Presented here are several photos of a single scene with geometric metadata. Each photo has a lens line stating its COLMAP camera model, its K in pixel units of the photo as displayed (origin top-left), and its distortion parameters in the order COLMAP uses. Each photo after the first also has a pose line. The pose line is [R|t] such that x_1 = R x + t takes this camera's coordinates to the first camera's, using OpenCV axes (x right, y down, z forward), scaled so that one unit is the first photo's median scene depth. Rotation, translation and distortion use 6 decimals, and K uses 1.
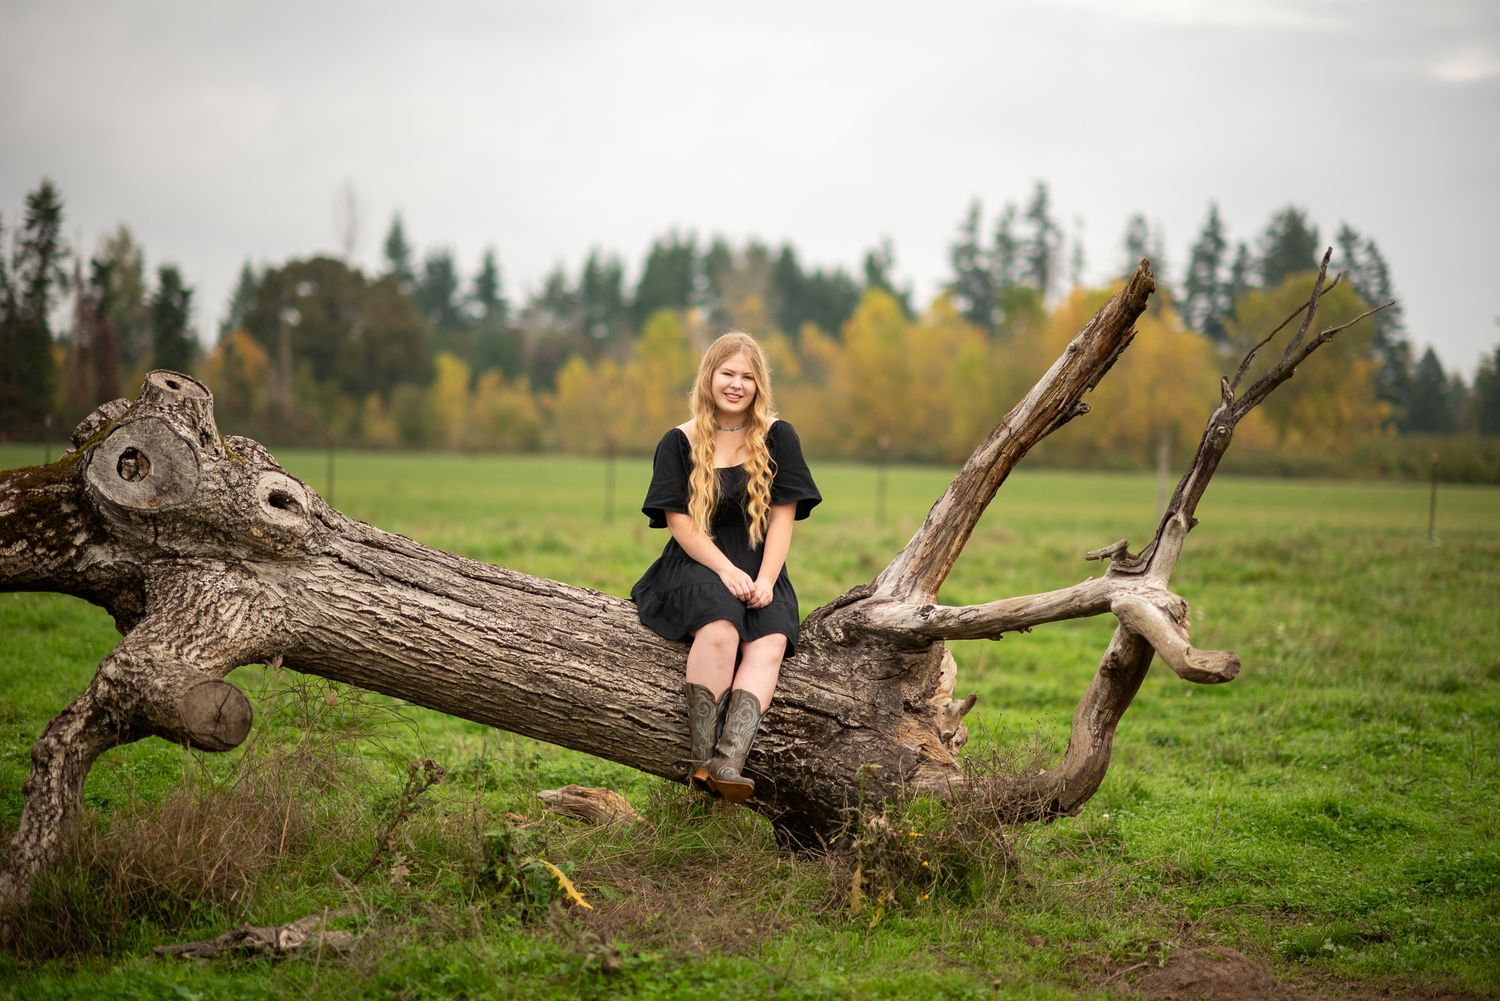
lens RADIAL K [[4535.1, 0, 750.0], [0, 4535.1, 500.5], [0, 0, 1]] dist [-0.051687, -0.139418]
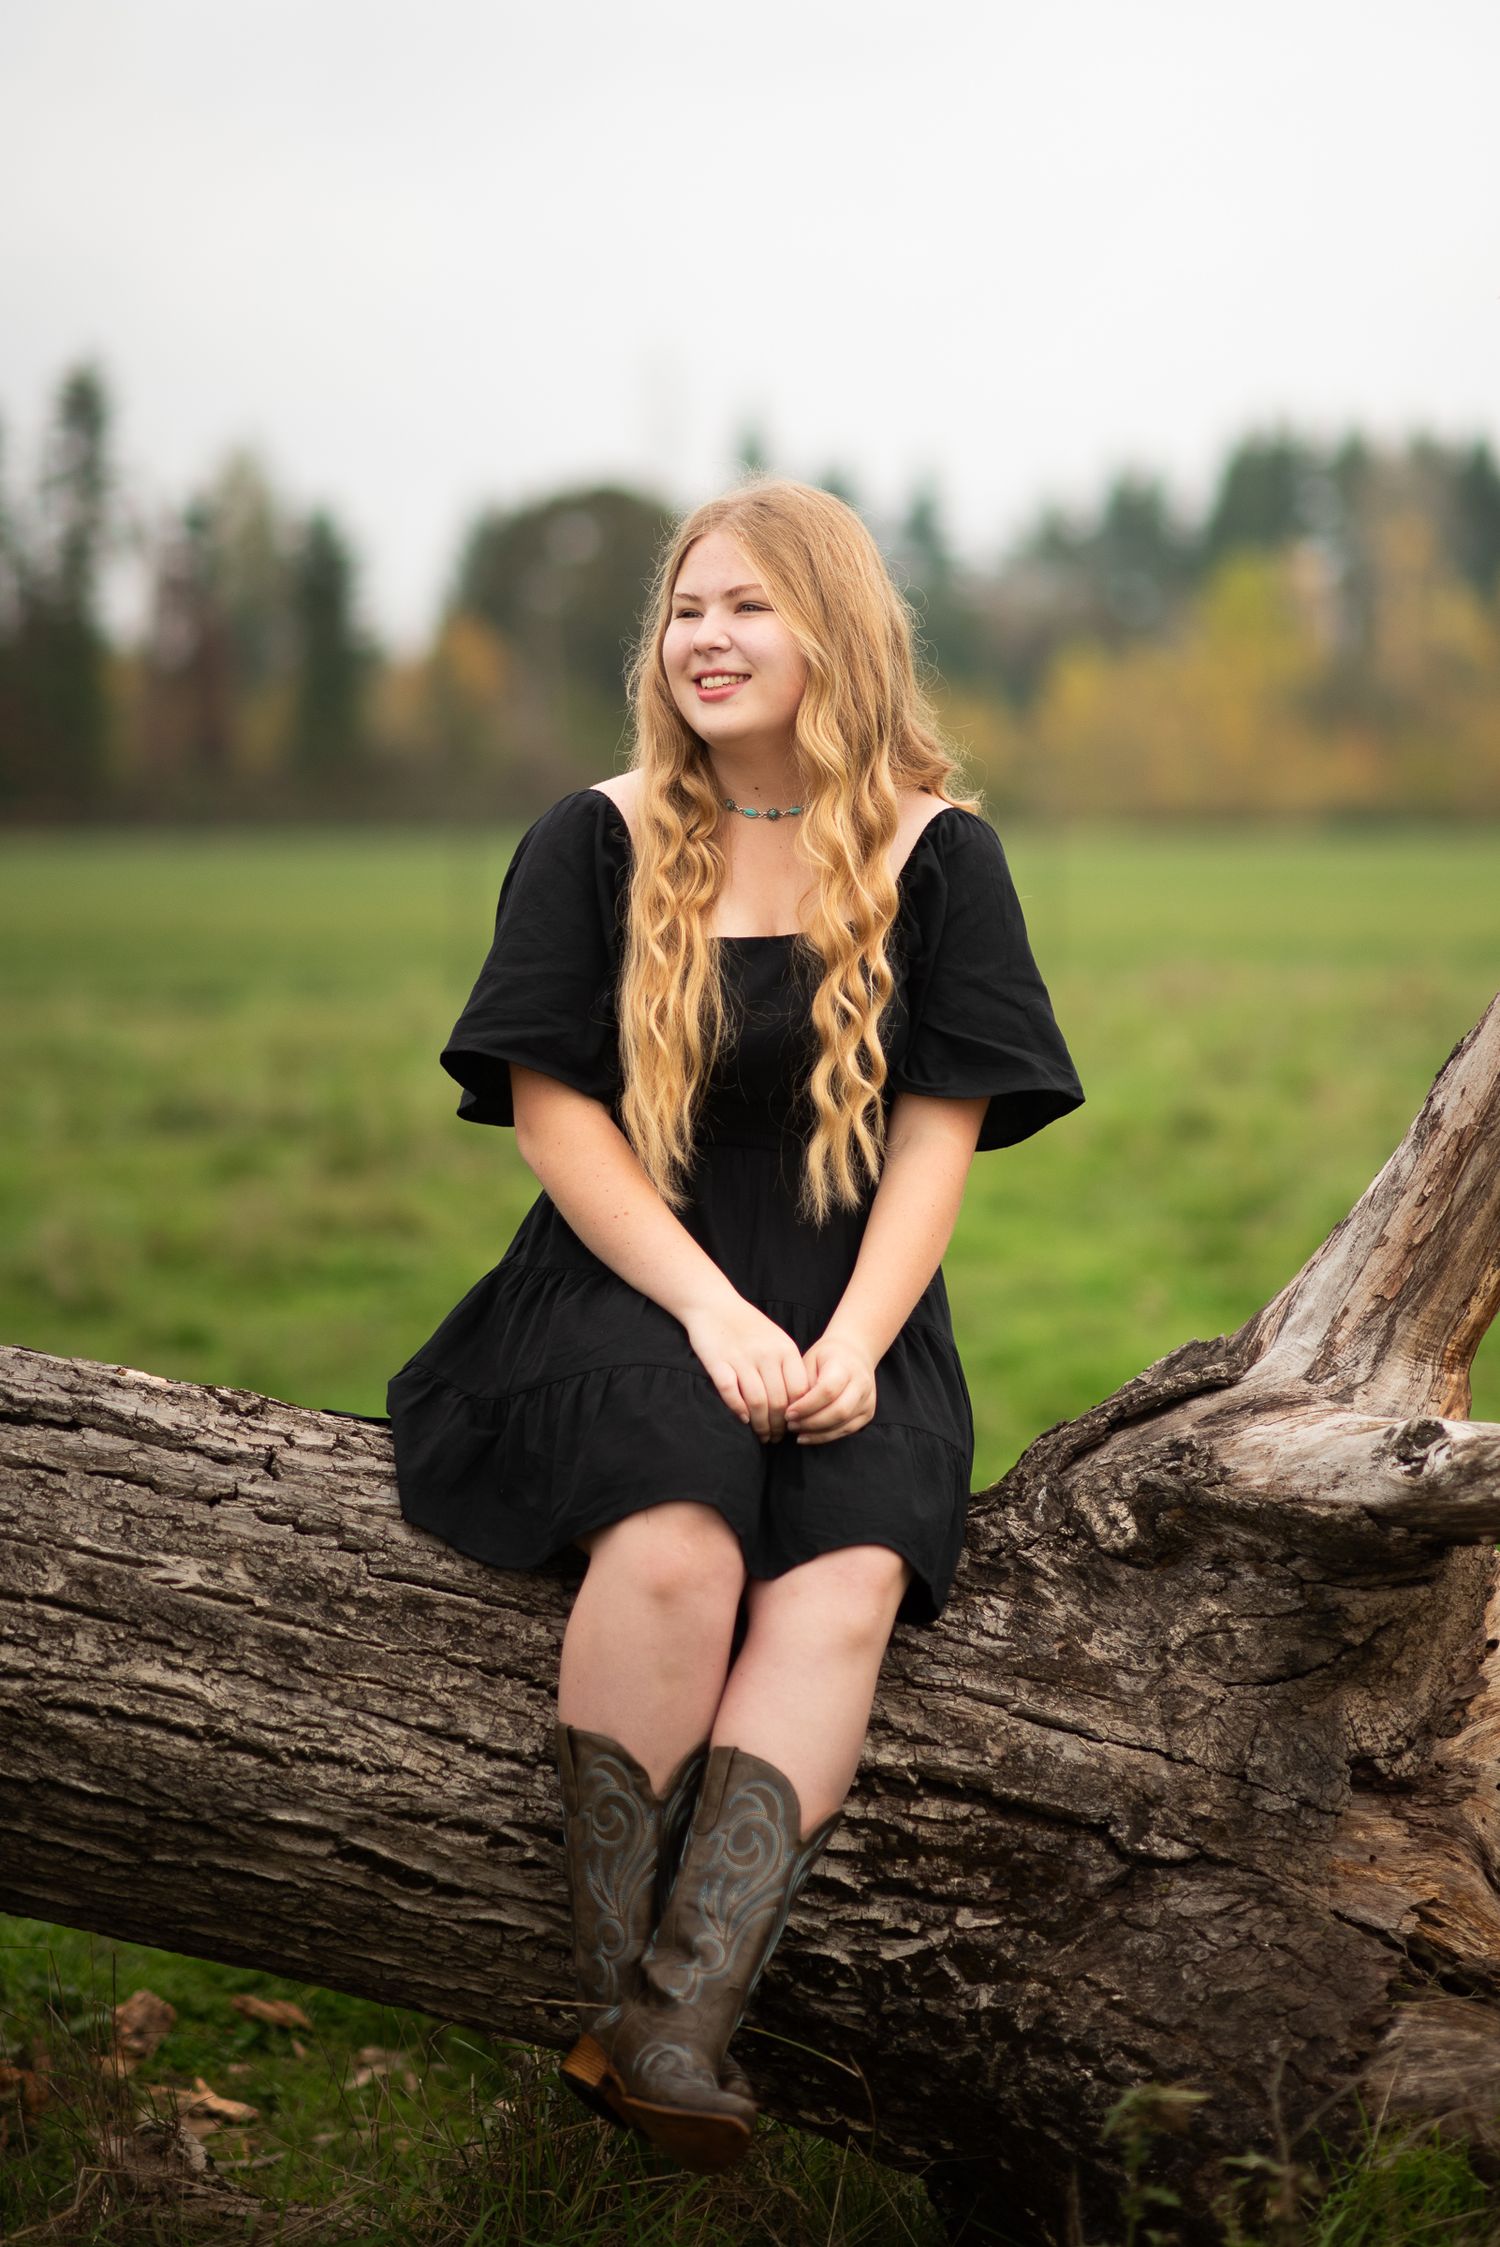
lens RADIAL K [[7301.6, 0, 750.0], [0, 7301.6, 1123.5], [0, 0, 1]] dist [-0.140766, 2.230318]
pose [[0.994323, -0.024721, -0.103494, 0.045141], [0.027921, 0.999172, 0.029578, -0.009983], [0.102677, -0.032300, 0.994190, 0.549181]]
